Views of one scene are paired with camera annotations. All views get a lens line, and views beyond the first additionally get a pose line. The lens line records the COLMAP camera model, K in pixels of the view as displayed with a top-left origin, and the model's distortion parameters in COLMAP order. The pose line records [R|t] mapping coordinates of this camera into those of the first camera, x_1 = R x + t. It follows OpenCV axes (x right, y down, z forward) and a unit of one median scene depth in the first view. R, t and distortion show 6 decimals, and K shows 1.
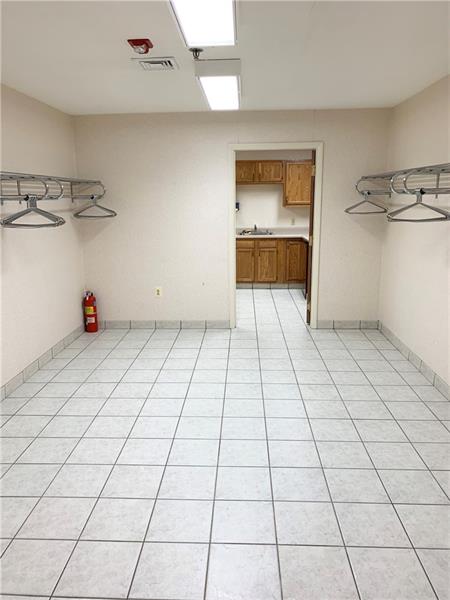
lens RADIAL K [[458.1, 0, 225.0], [0, 458.1, 300.0], [0, 0, 1]] dist [0.002204, 0.000407]
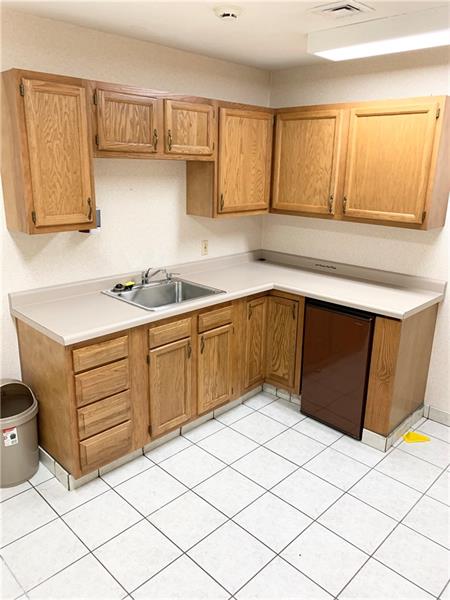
lens RADIAL K [[458.1, 0, 225.0], [0, 458.1, 300.0], [0, 0, 1]] dist [0.002204, 0.000407]
pose [[0.669663, -0.180712, 0.720343, -0.179489], [0.130073, 0.983491, 0.125806, -0.183925], [-0.731186, 0.009450, 0.682113, 0.721981]]
